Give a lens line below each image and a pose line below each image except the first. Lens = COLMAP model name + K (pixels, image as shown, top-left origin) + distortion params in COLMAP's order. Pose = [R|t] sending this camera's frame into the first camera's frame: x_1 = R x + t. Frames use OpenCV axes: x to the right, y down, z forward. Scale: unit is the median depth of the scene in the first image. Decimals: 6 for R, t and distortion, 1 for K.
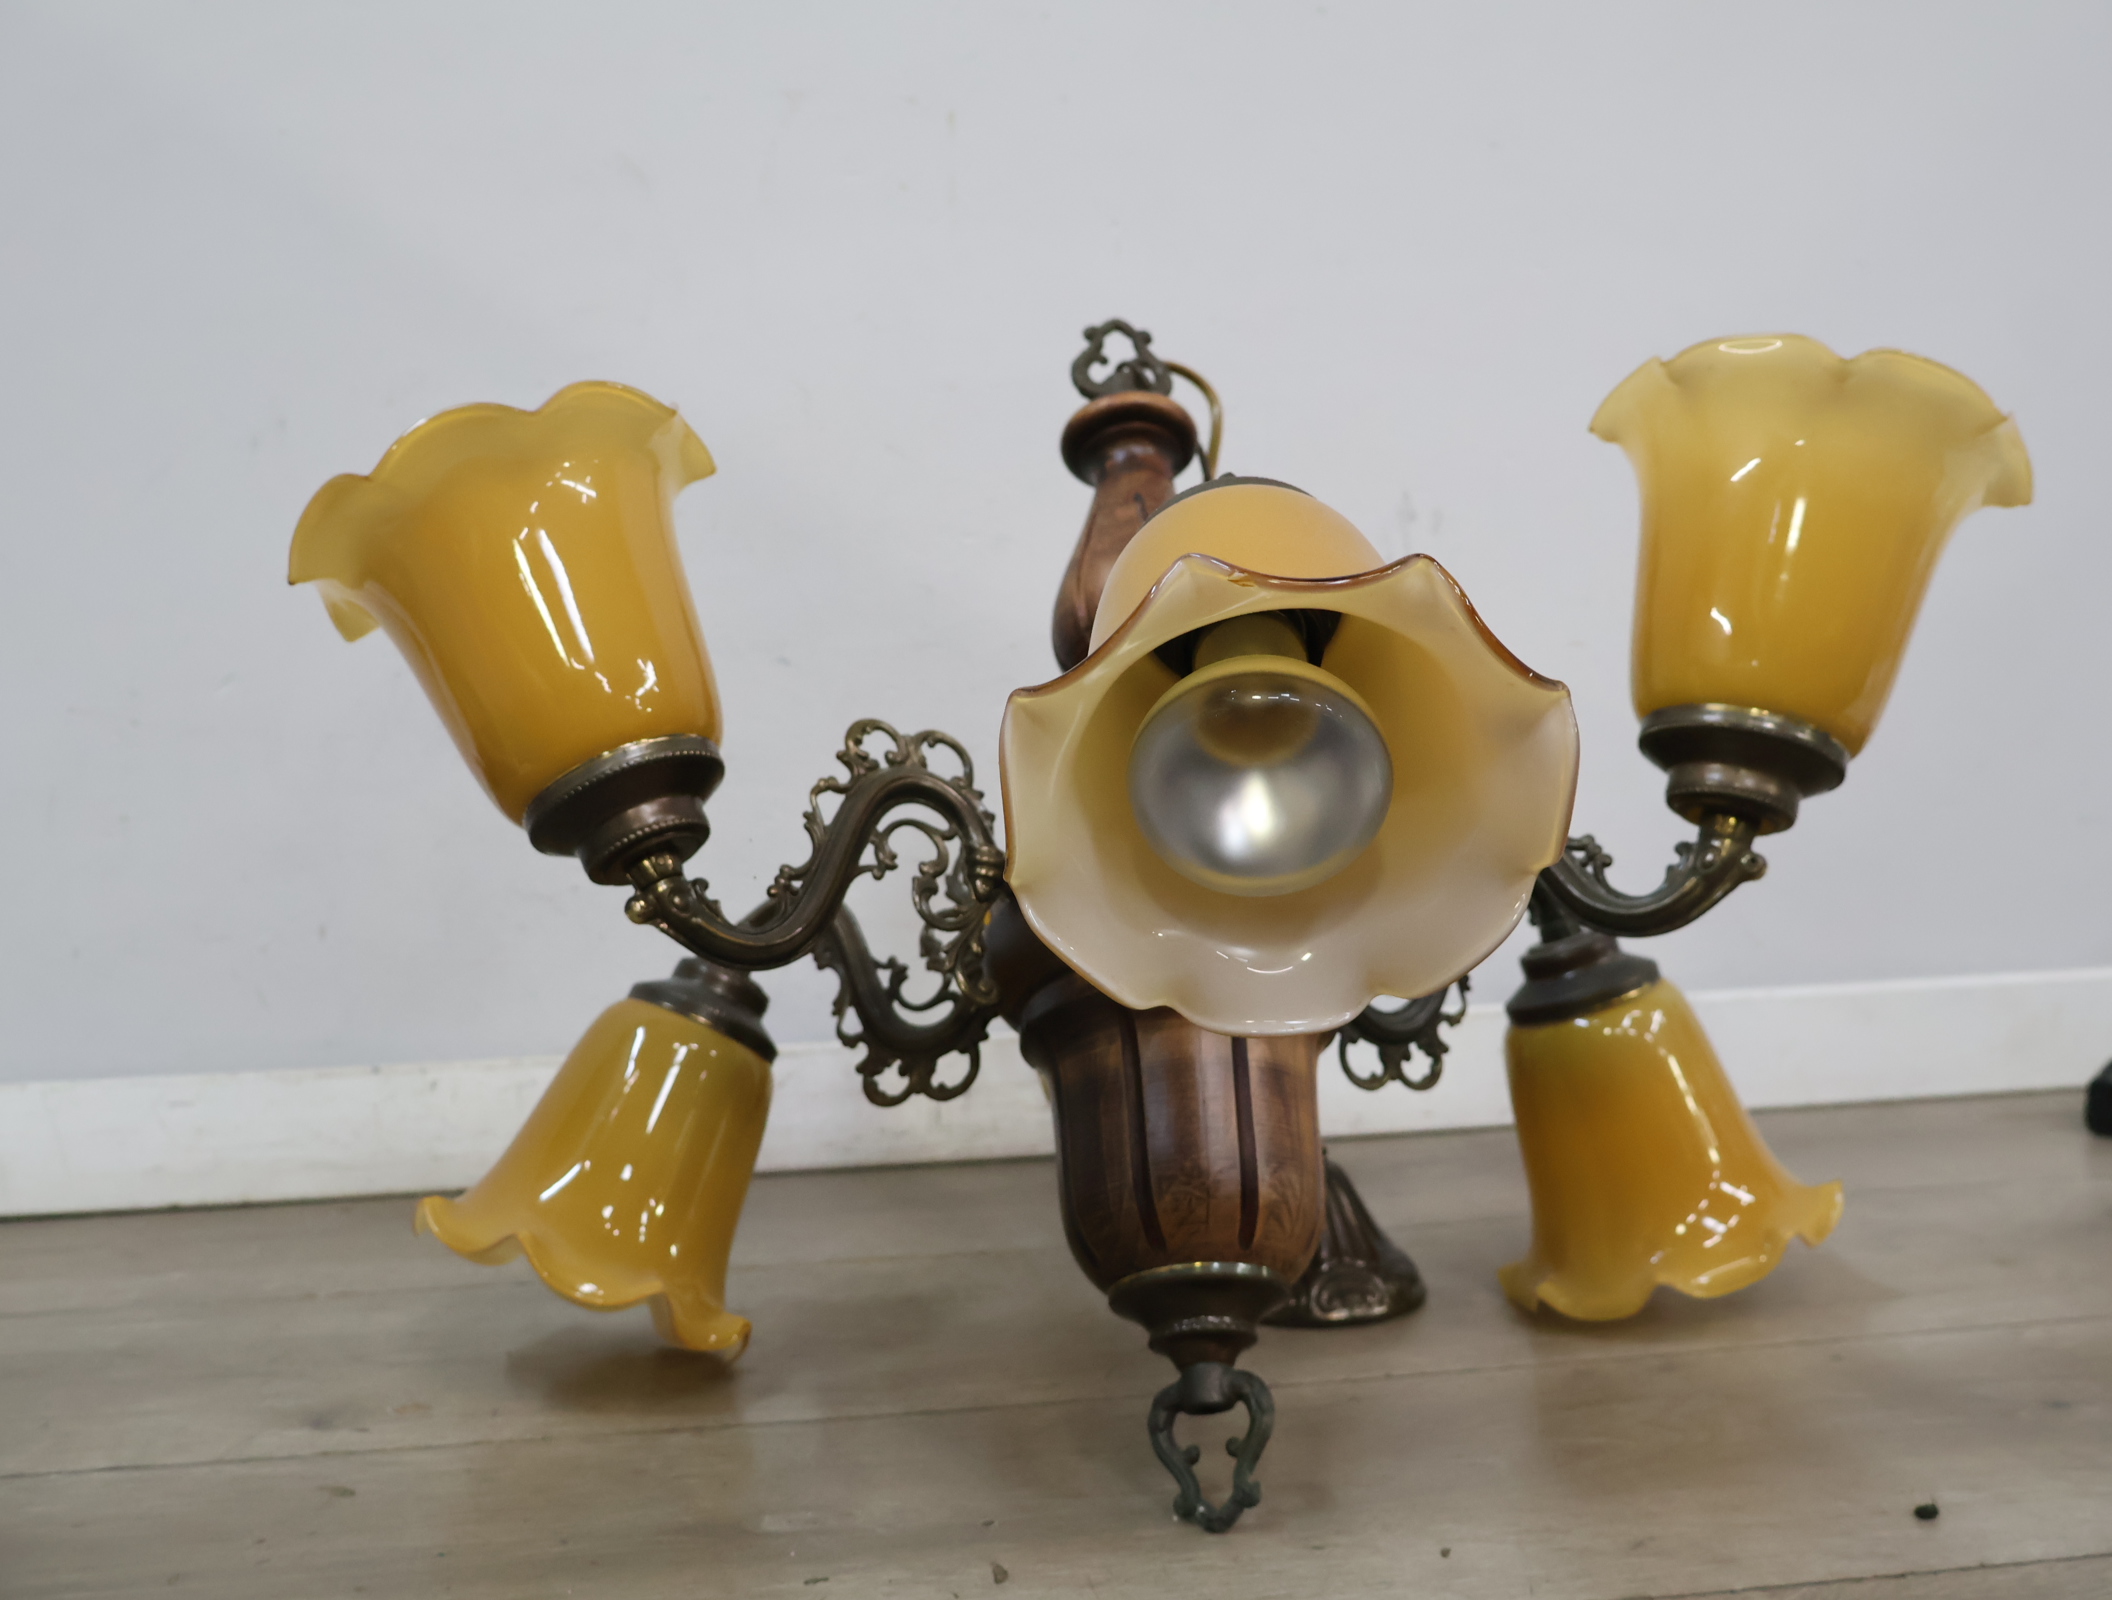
lens RADIAL K [[2030.0, 0, 1056.5], [0, 2030.0, 808.1], [0, 0, 1]] dist [0.005055, 0.000000]
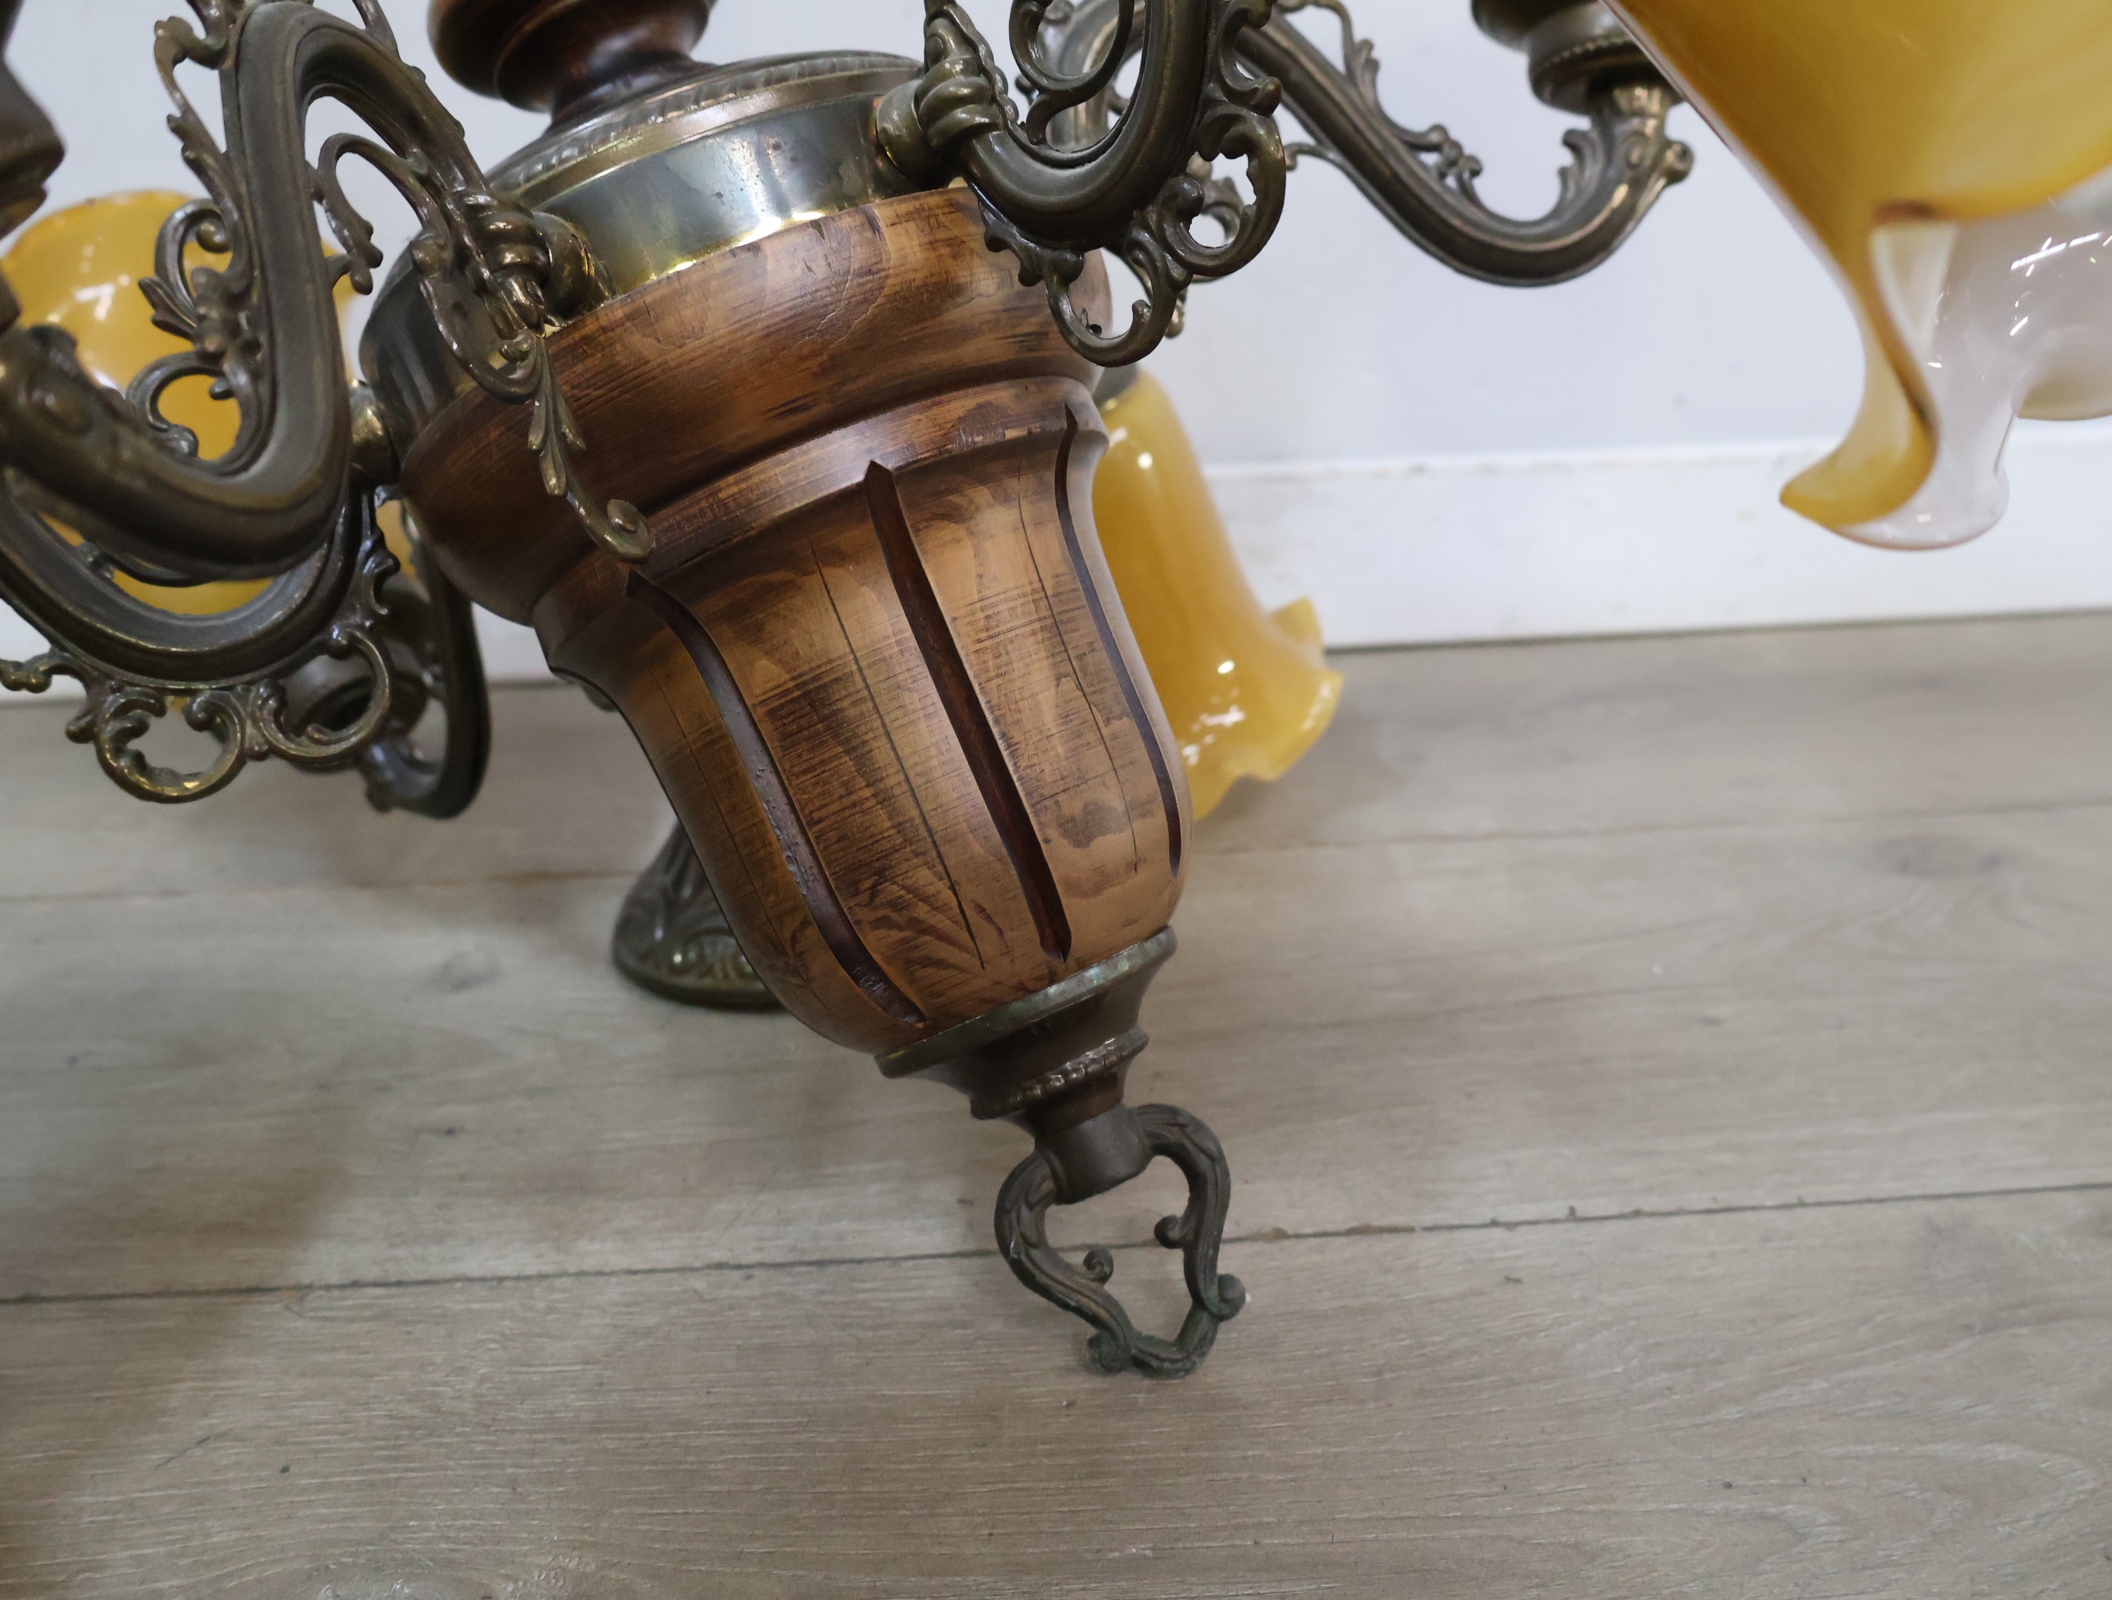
lens RADIAL K [[2030.0, 0, 1054.5], [0, 2030.0, 798.4], [0, 0, 1]] dist [0.005055, 0.000000]
pose [[0.998626, 0.028006, -0.044297, 0.049436], [-0.012533, 0.948331, 0.317034, 0.003503], [0.050887, -0.316043, 0.947379, 0.556265]]
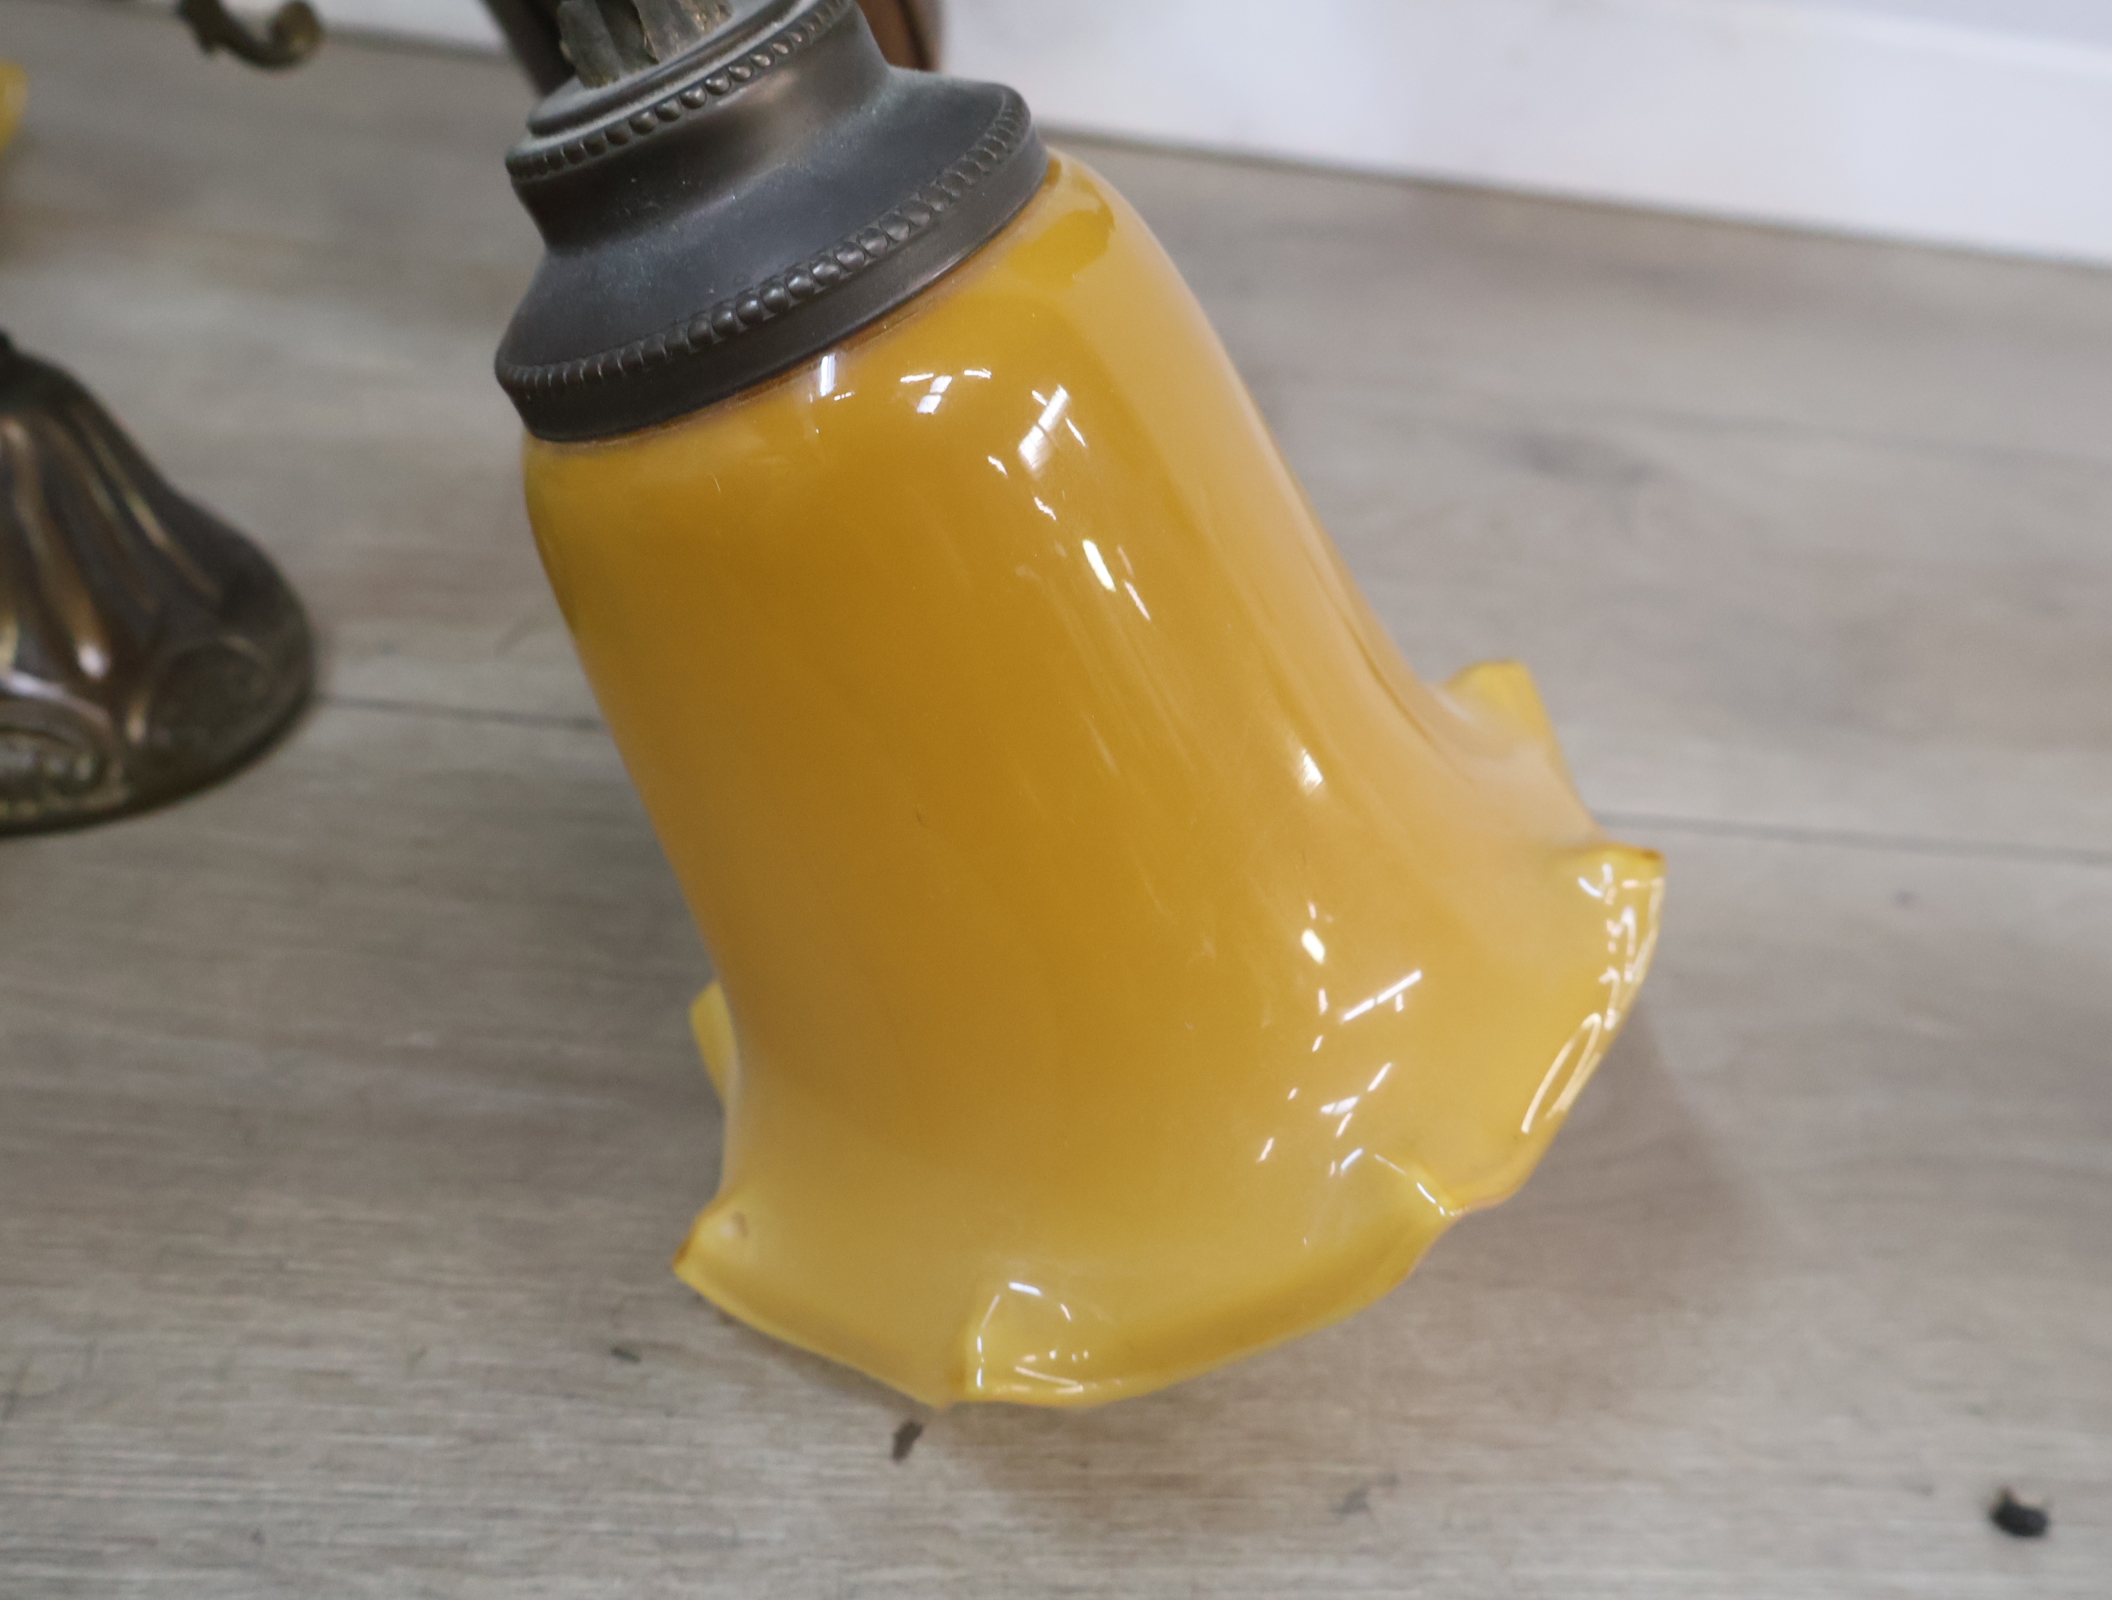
lens RADIAL K [[2030.0, 0, 1058.7], [0, 2030.0, 801.9], [0, 0, 1]] dist [0.005055, 0.000000]
pose [[0.980982, 0.182308, 0.066613, 0.147254], [-0.189947, 0.831124, 0.522641, 0.025261], [0.039917, -0.525355, 0.849947, 0.614817]]
